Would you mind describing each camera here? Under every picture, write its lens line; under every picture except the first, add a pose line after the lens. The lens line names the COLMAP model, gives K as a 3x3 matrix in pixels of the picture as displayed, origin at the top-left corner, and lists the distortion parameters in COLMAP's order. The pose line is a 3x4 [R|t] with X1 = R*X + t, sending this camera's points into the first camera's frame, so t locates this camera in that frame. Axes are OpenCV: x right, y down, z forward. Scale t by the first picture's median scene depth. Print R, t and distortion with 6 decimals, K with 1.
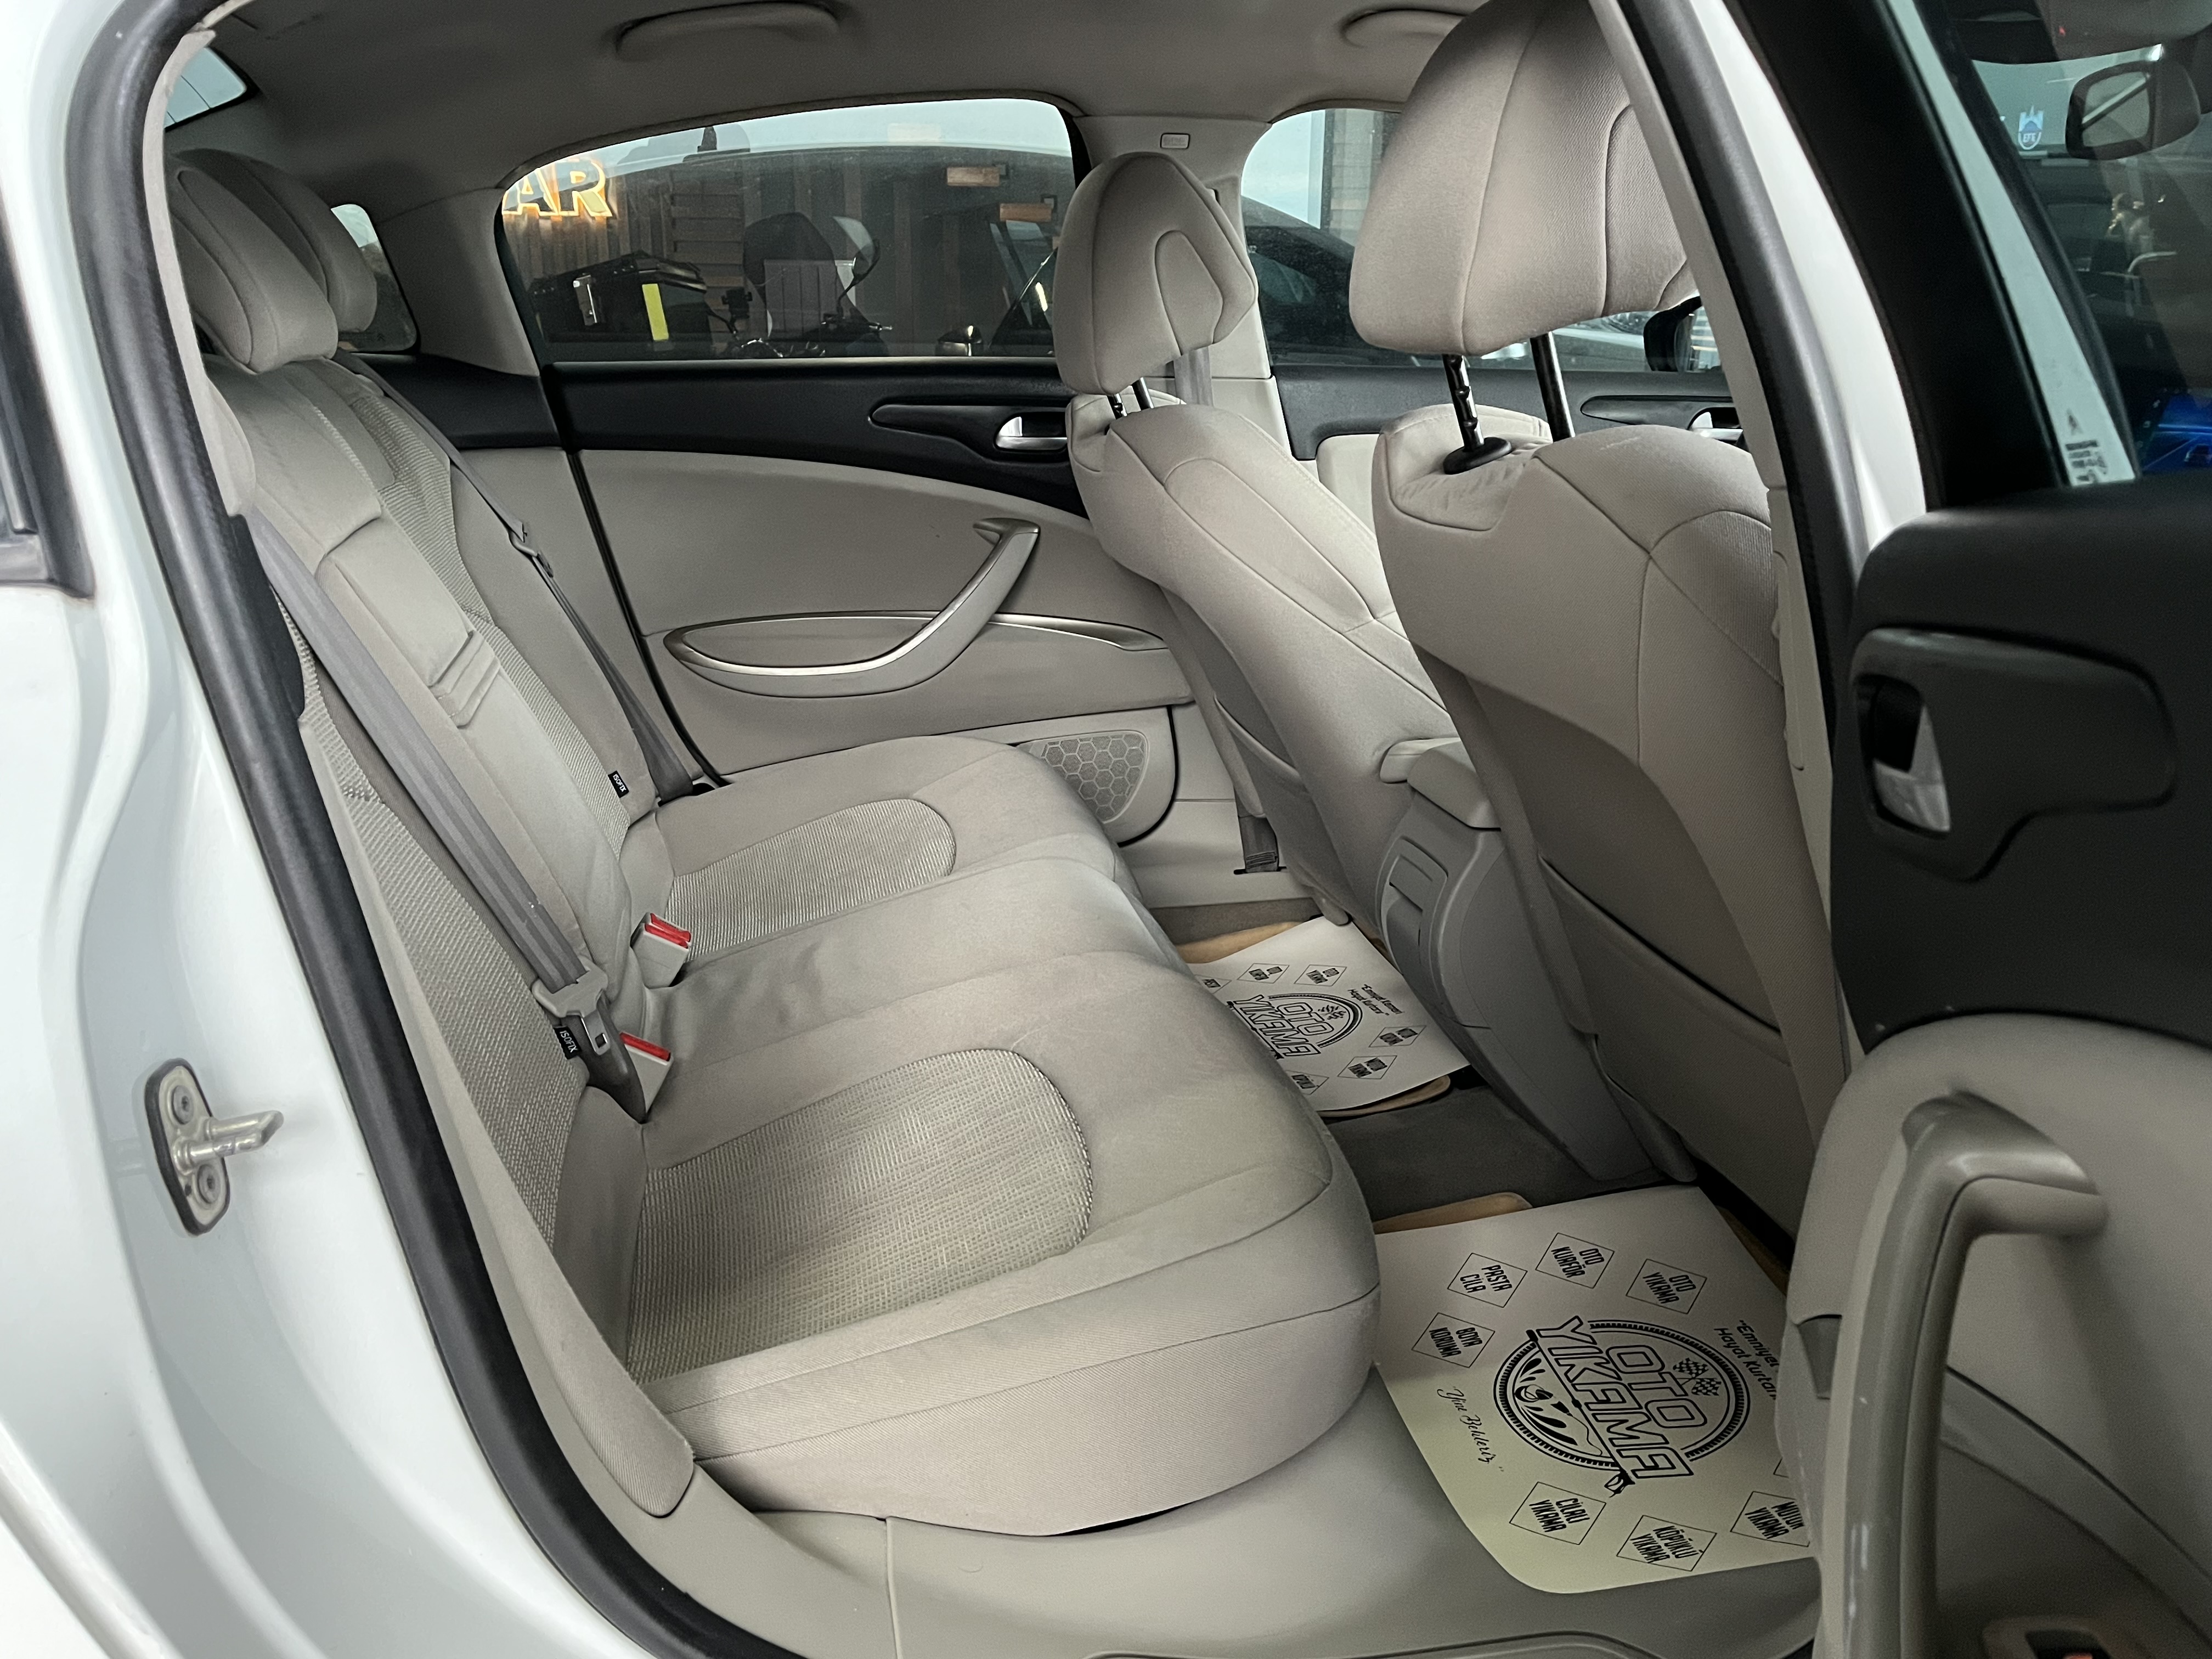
lens RADIAL K [[1720.6, 0, 1118.3], [0, 1720.6, 859.7], [0, 0, 1]] dist [0.052521, -0.123550]
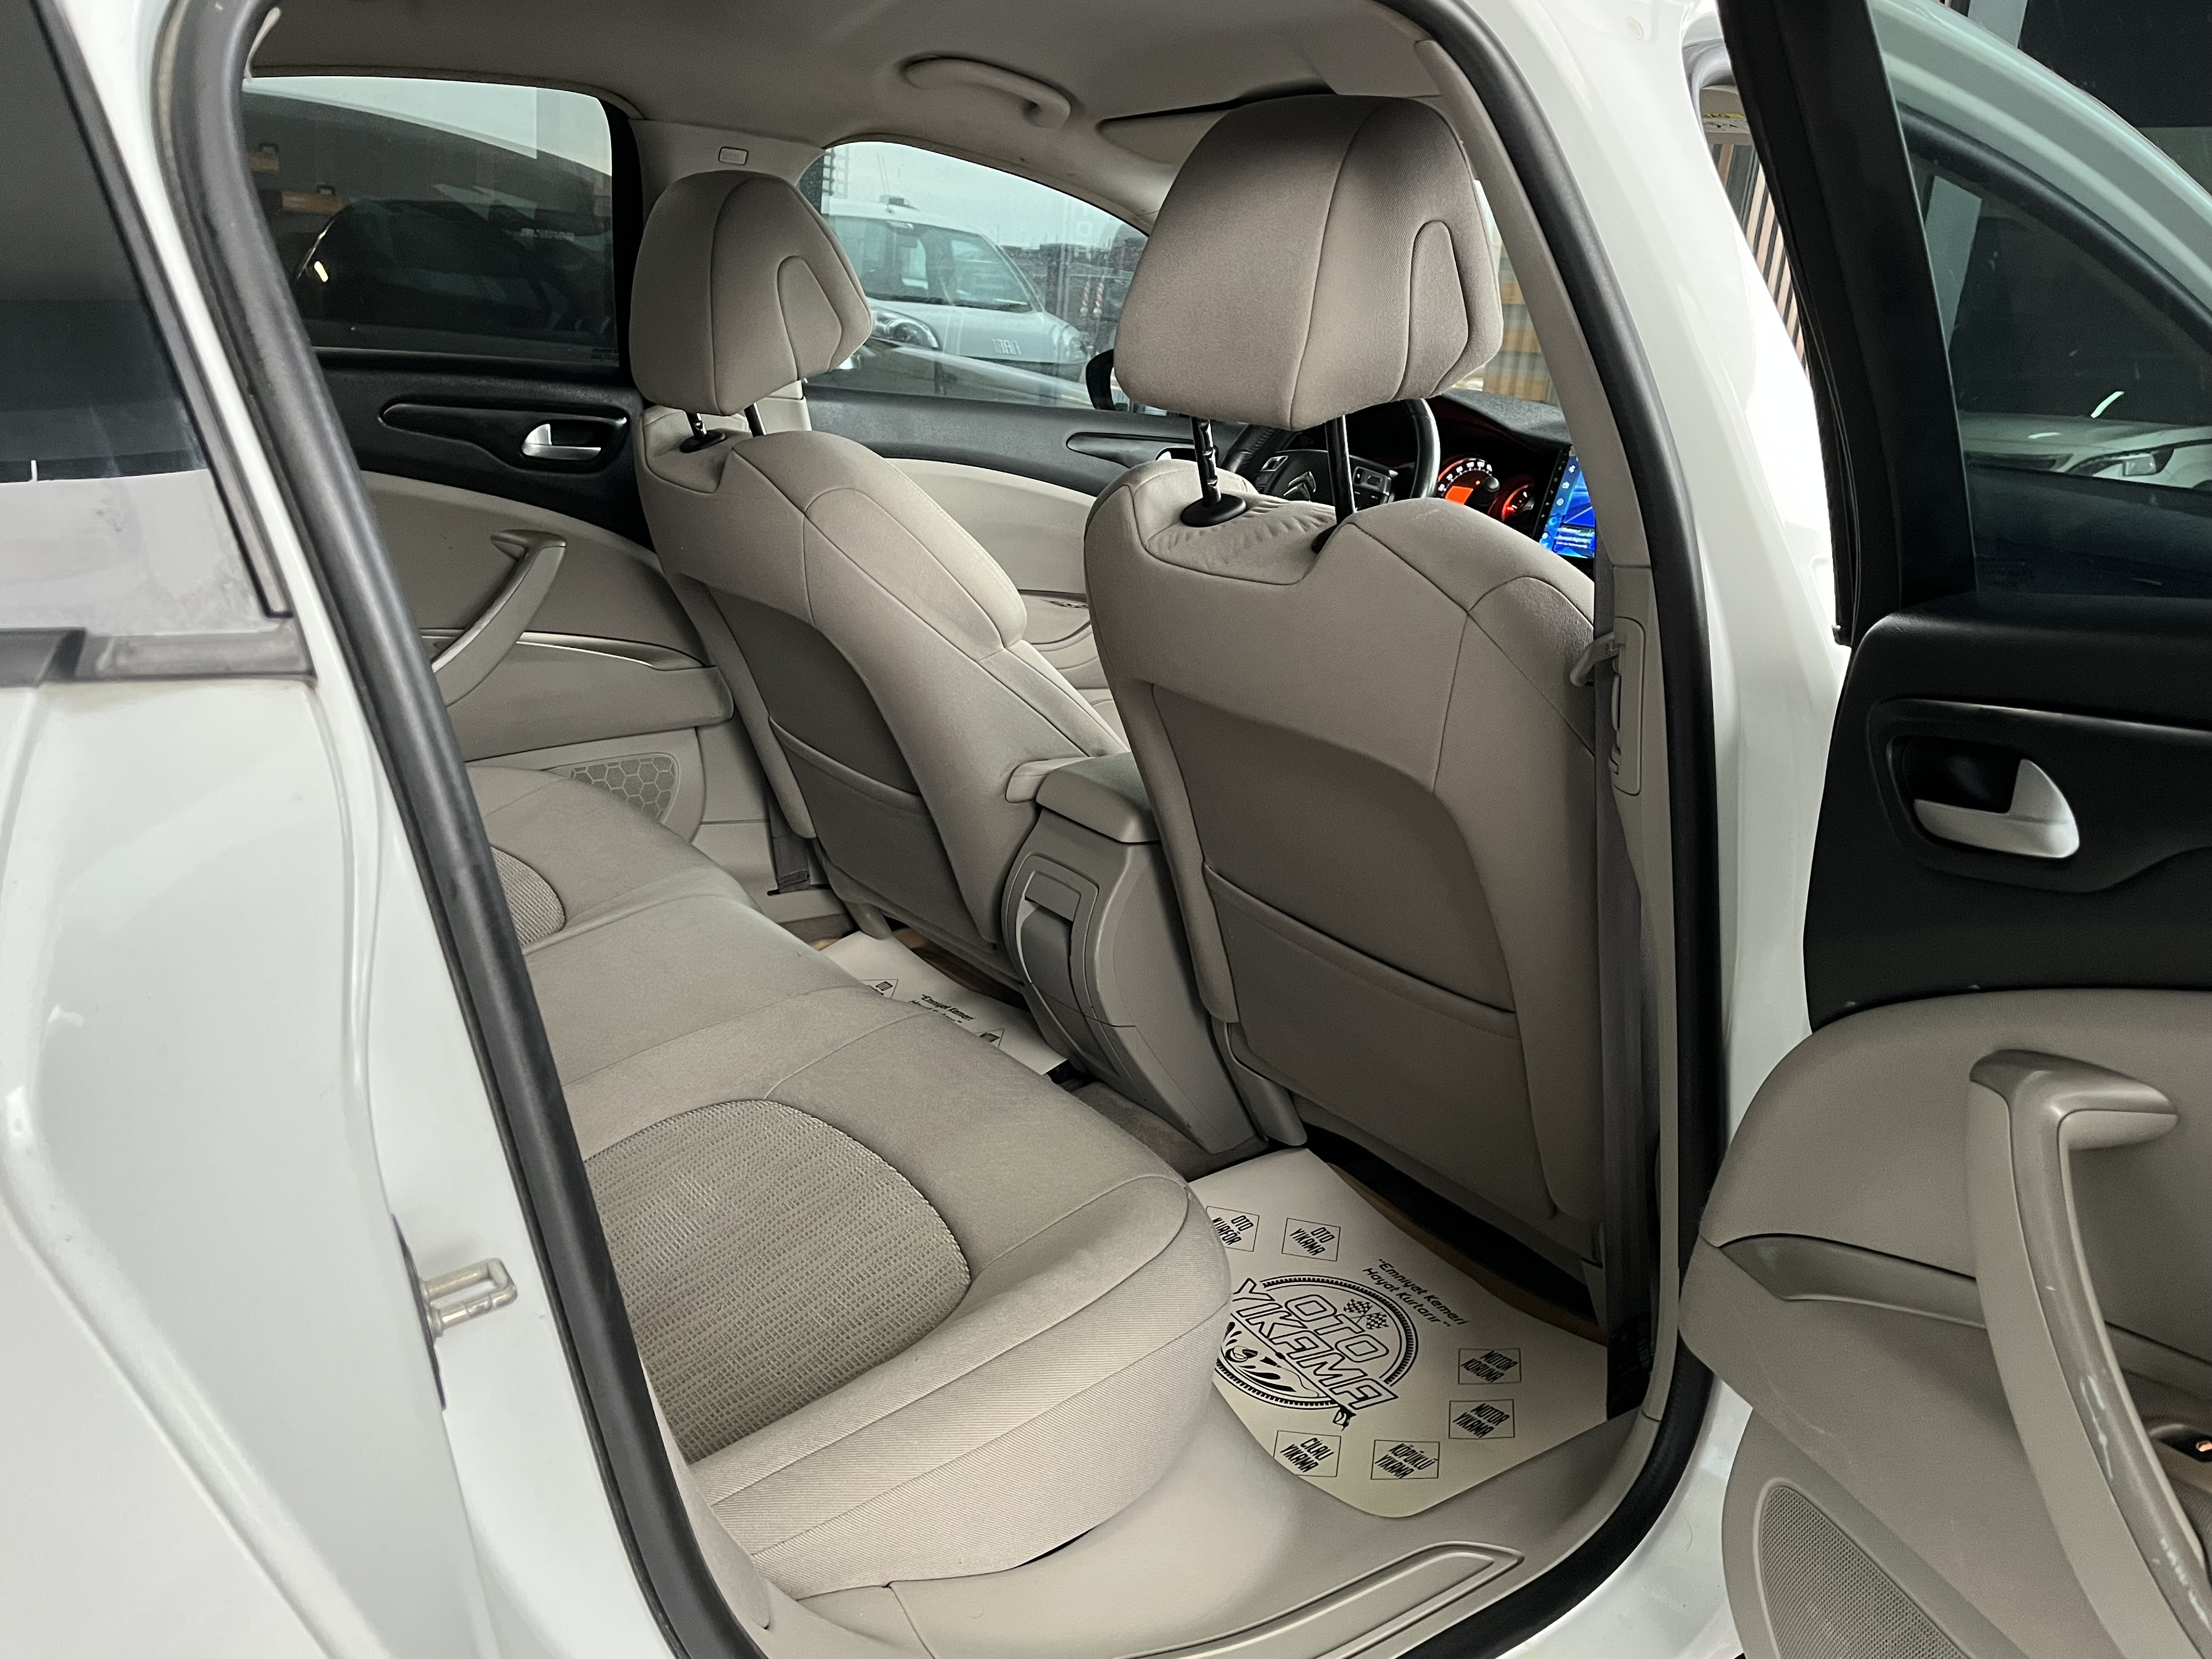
lens RADIAL K [[1720.6, 0, 1118.3], [0, 1720.6, 859.7], [0, 0, 1]] dist [0.052521, -0.123550]
pose [[0.902988, -0.054569, 0.426185, -0.272699], [0.052734, 0.998479, 0.016114, -0.027594], [-0.426416, 0.007924, 0.904492, 0.030532]]
